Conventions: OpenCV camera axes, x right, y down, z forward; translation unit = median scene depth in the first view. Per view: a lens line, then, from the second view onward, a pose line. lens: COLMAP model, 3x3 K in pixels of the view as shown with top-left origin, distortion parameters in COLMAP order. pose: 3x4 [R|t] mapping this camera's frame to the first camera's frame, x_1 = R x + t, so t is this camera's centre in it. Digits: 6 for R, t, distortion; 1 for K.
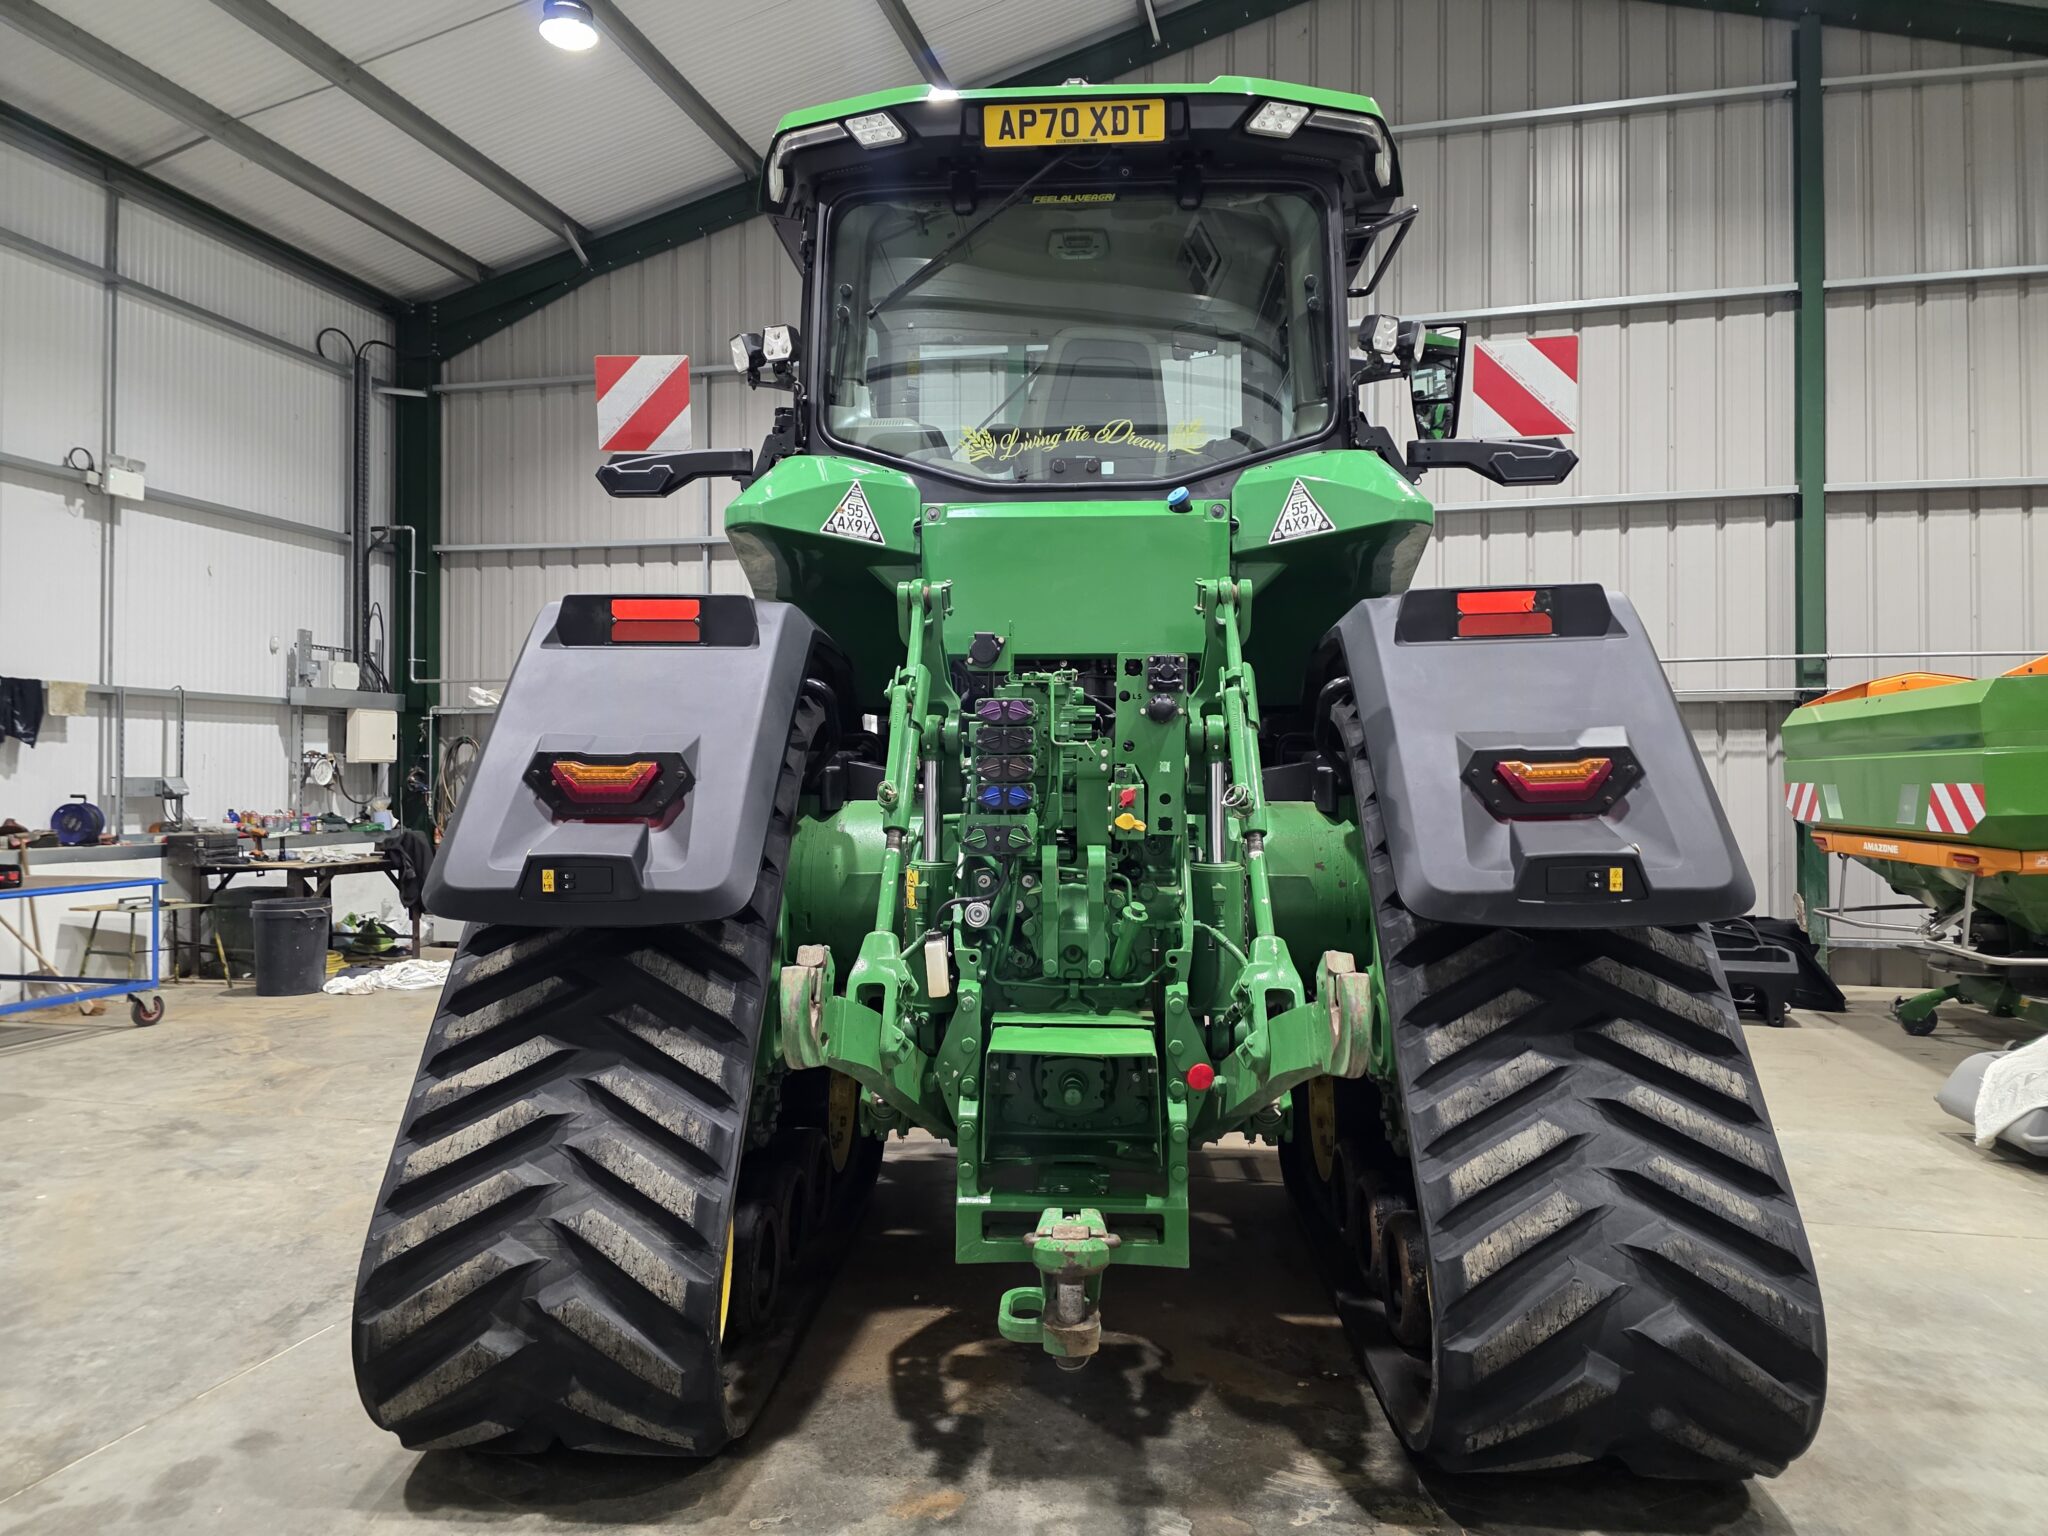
lens RADIAL K [[1357.2, 0, 1021.1], [0, 1357.2, 742.4], [0, 0, 1]] dist [0.089533, -0.098845]
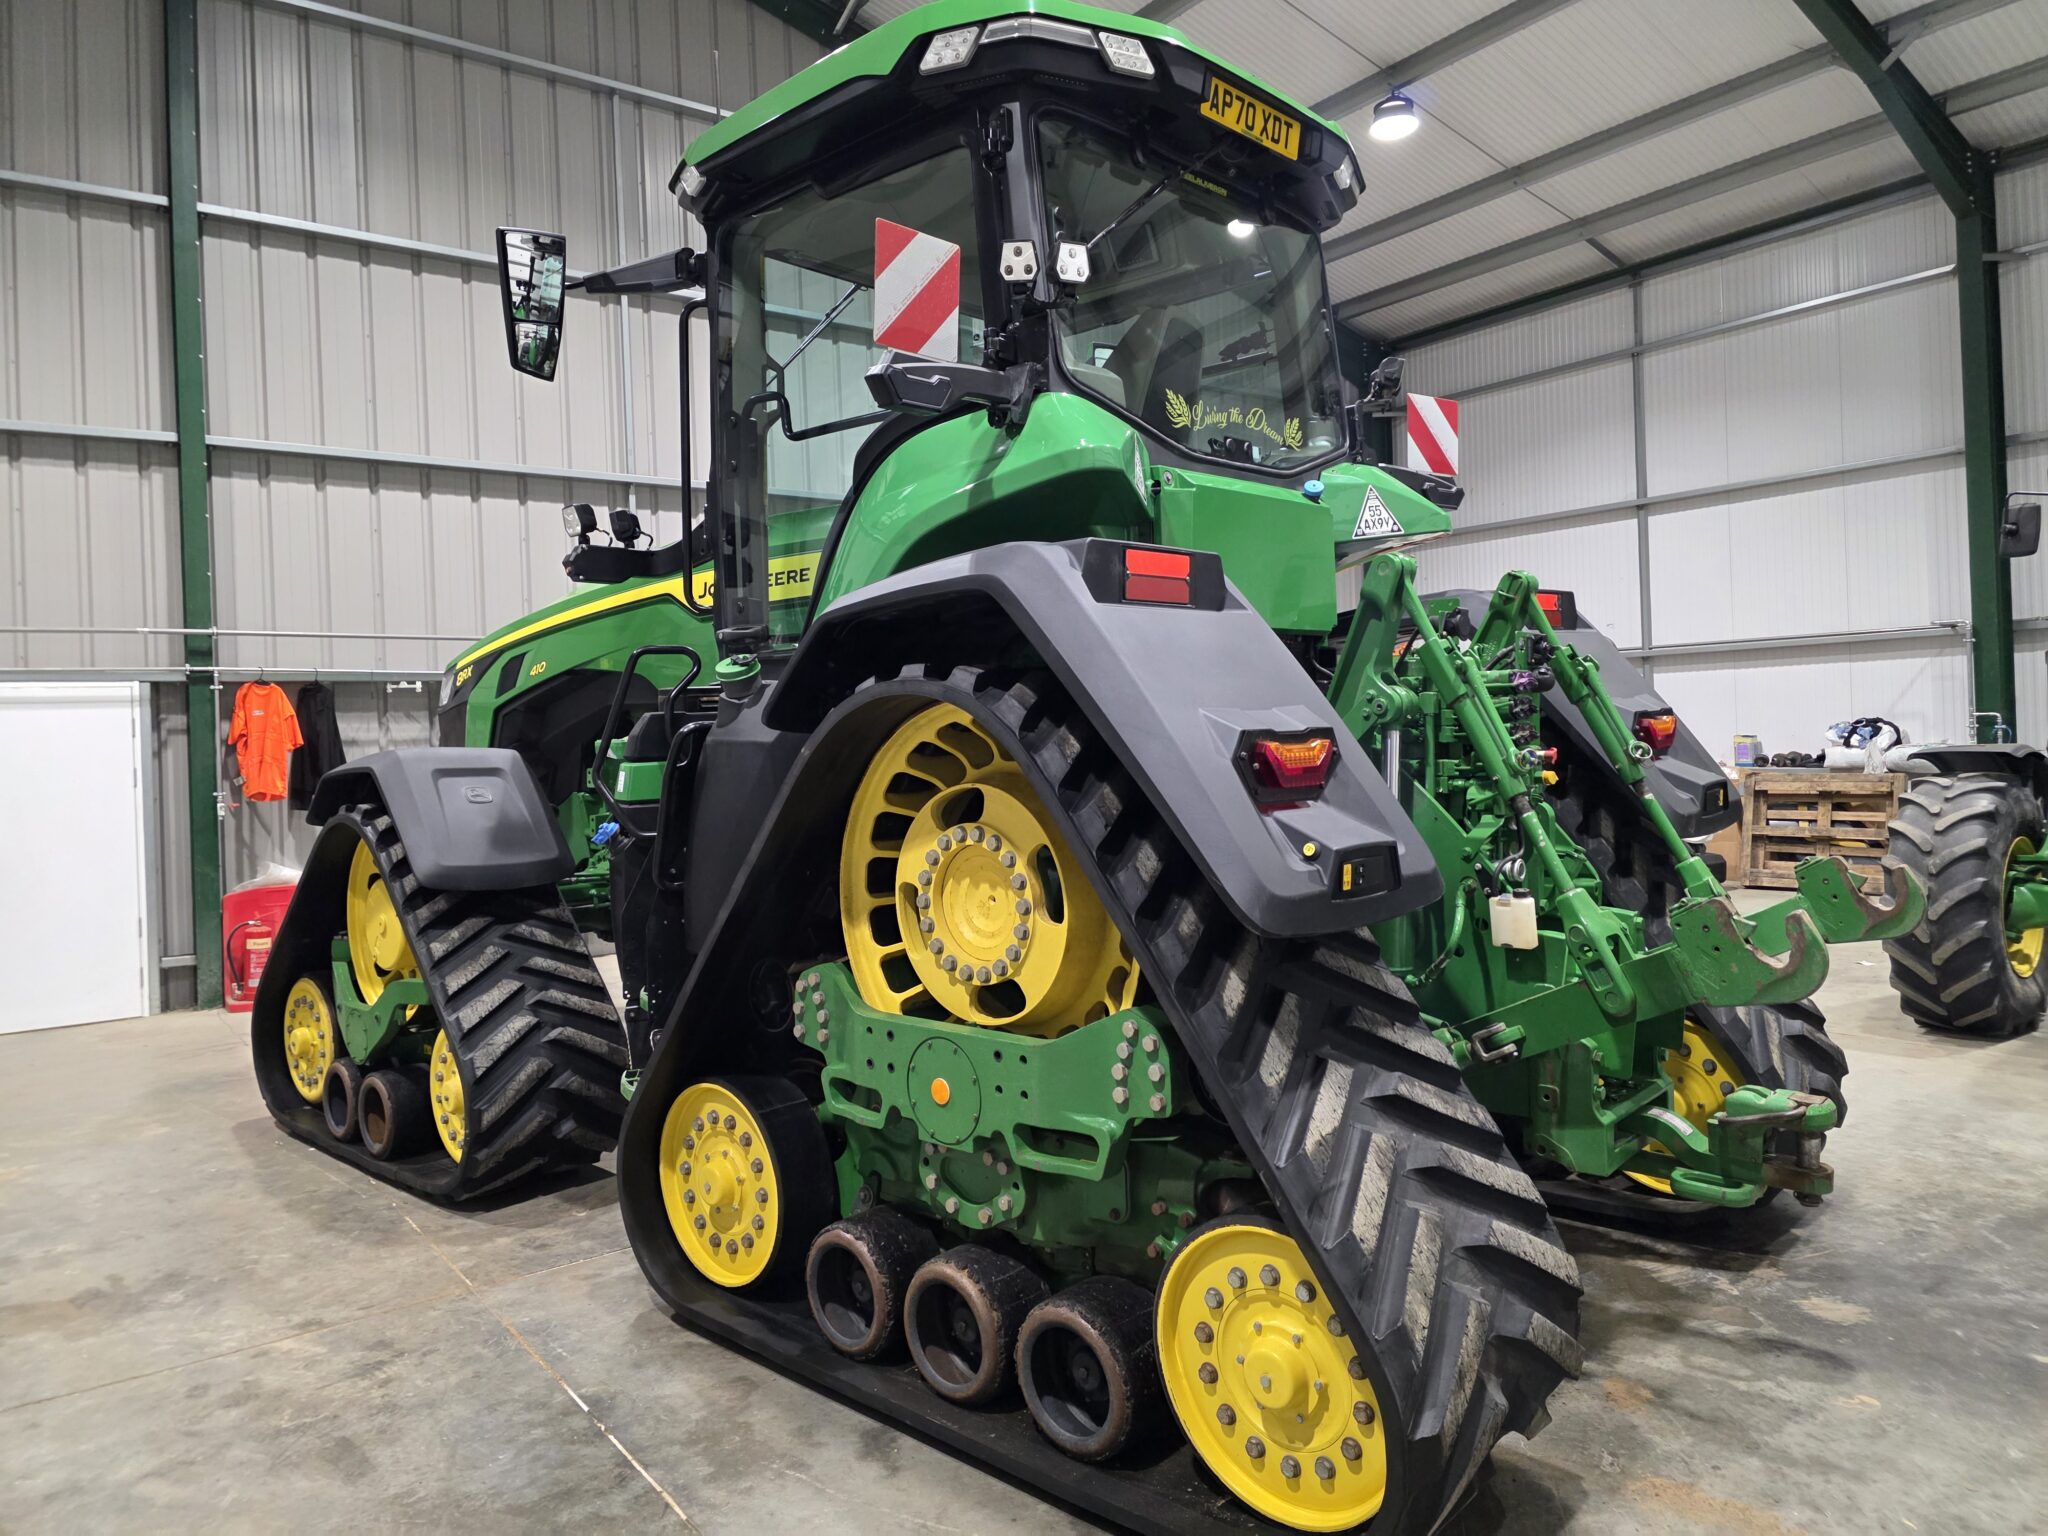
lens RADIAL K [[1374.0, 0, 993.5], [0, 1374.0, 728.7], [0, 0, 1]] dist [0.070926, -0.071194]
pose [[0.643597, -0.021901, 0.765051, -1.157820], [0.018853, 0.999741, 0.012759, -0.008288], [-0.765133, 0.006212, 0.643843, 0.612632]]
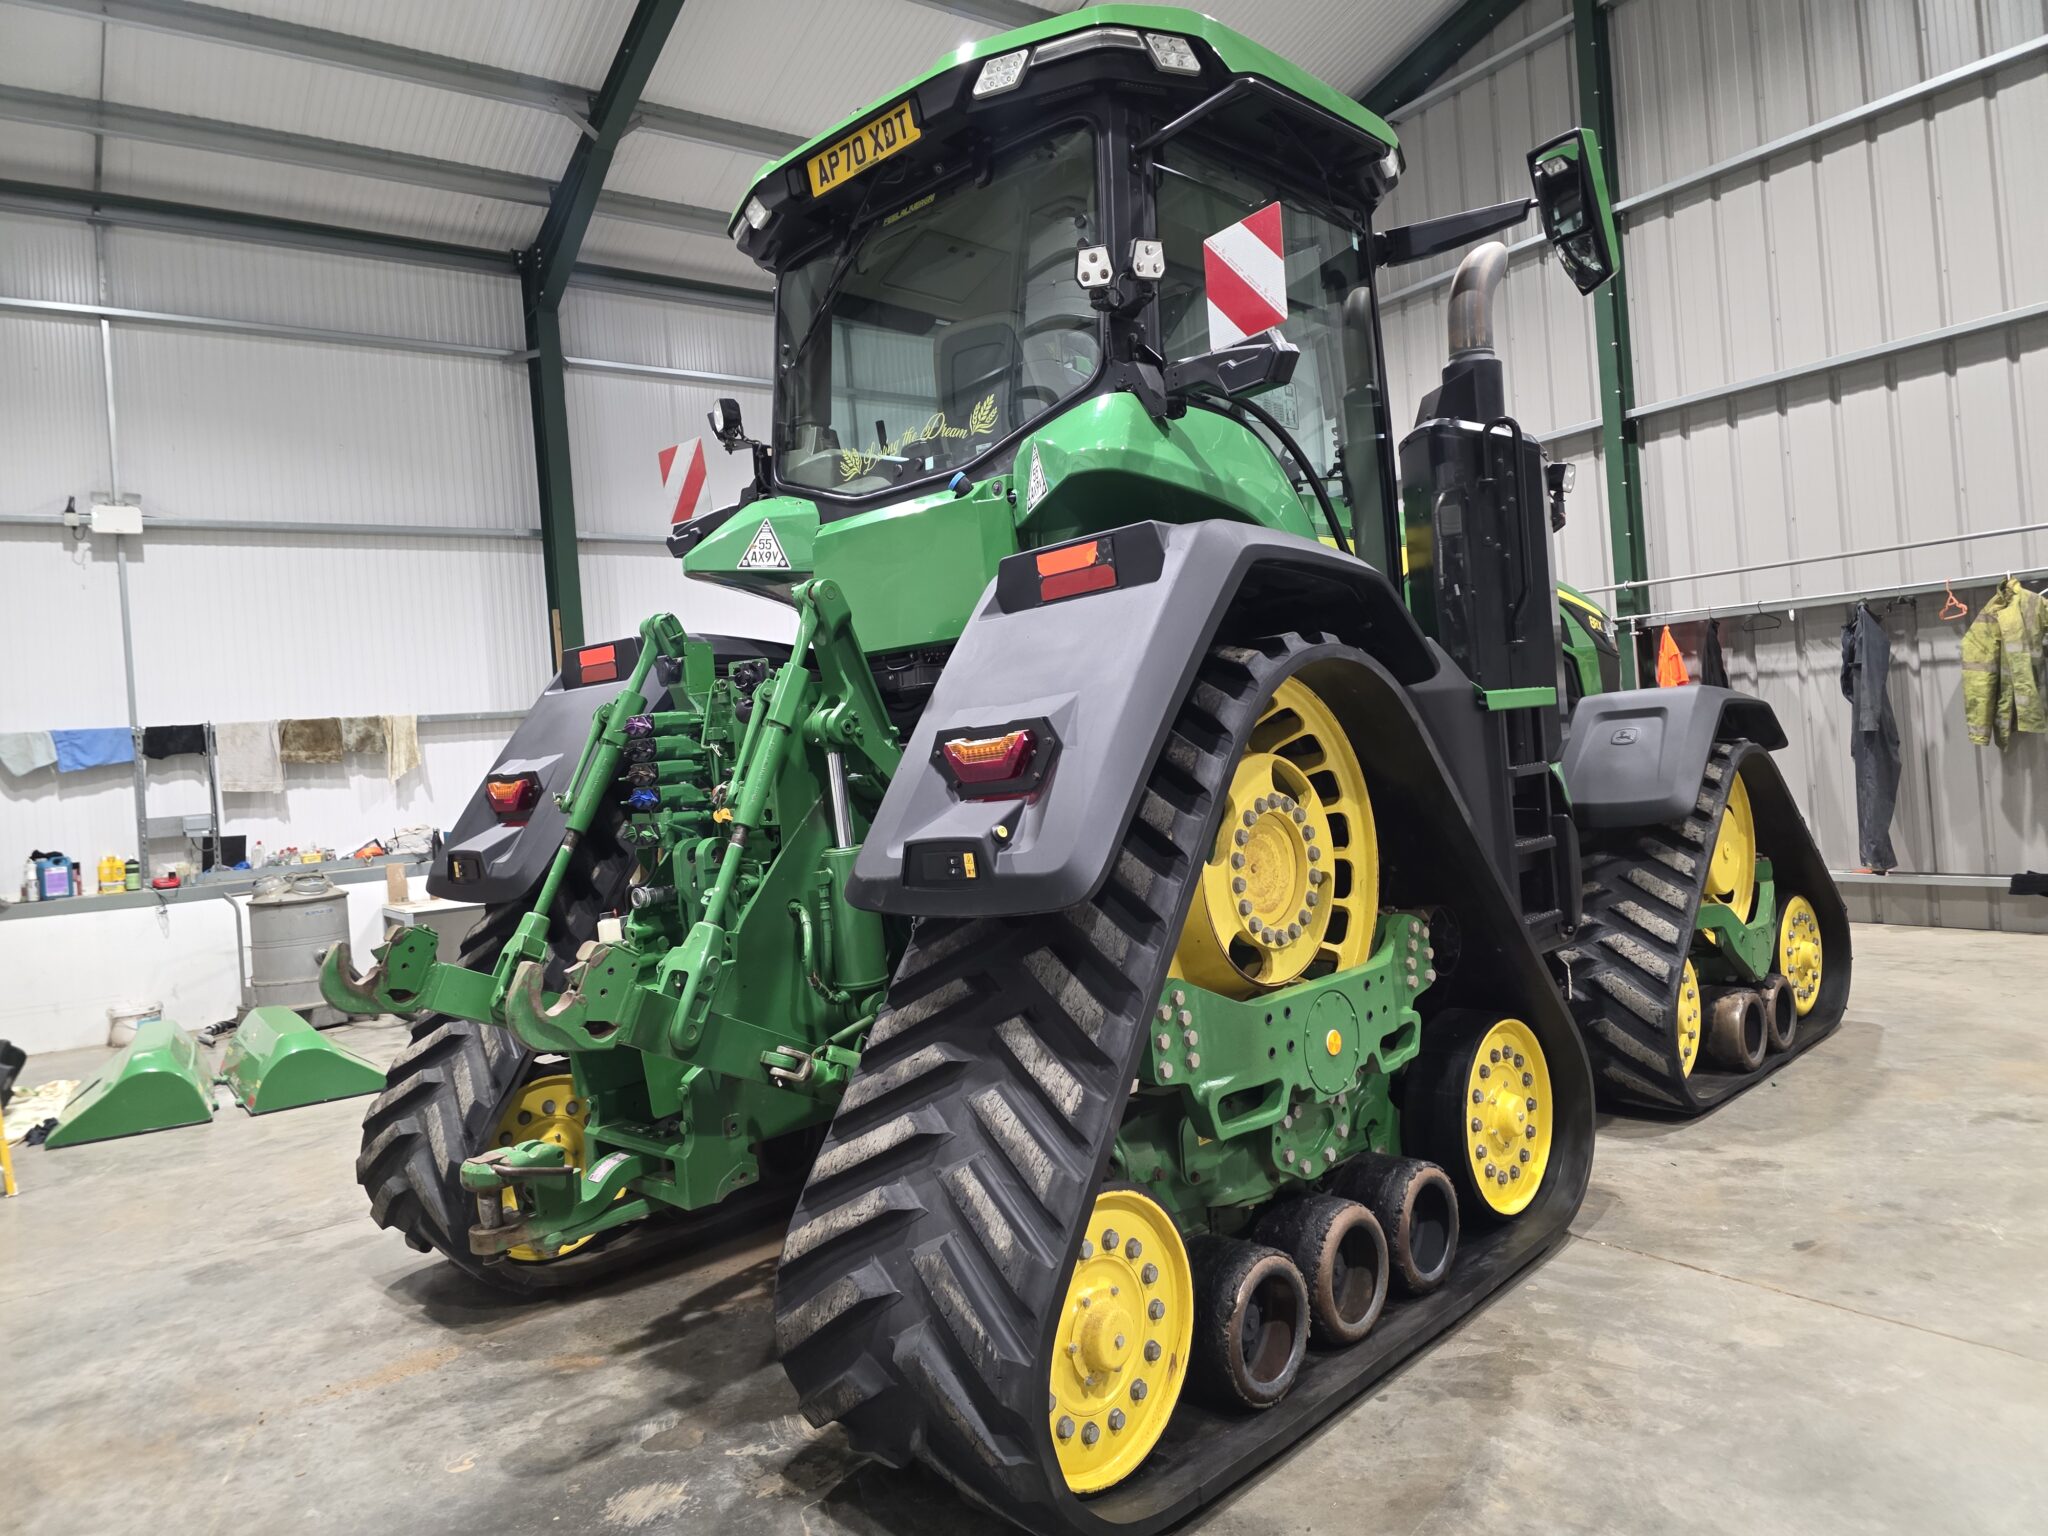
lens RADIAL K [[1350.0, 0, 1029.1], [0, 1350.0, 735.6], [0, 0, 1]] dist [0.086776, -0.095180]
pose [[0.755633, -0.065141, -0.651748, 1.024242], [0.089505, 0.995977, 0.004225, 0.011071], [0.648852, -0.061527, 0.758423, 0.325726]]
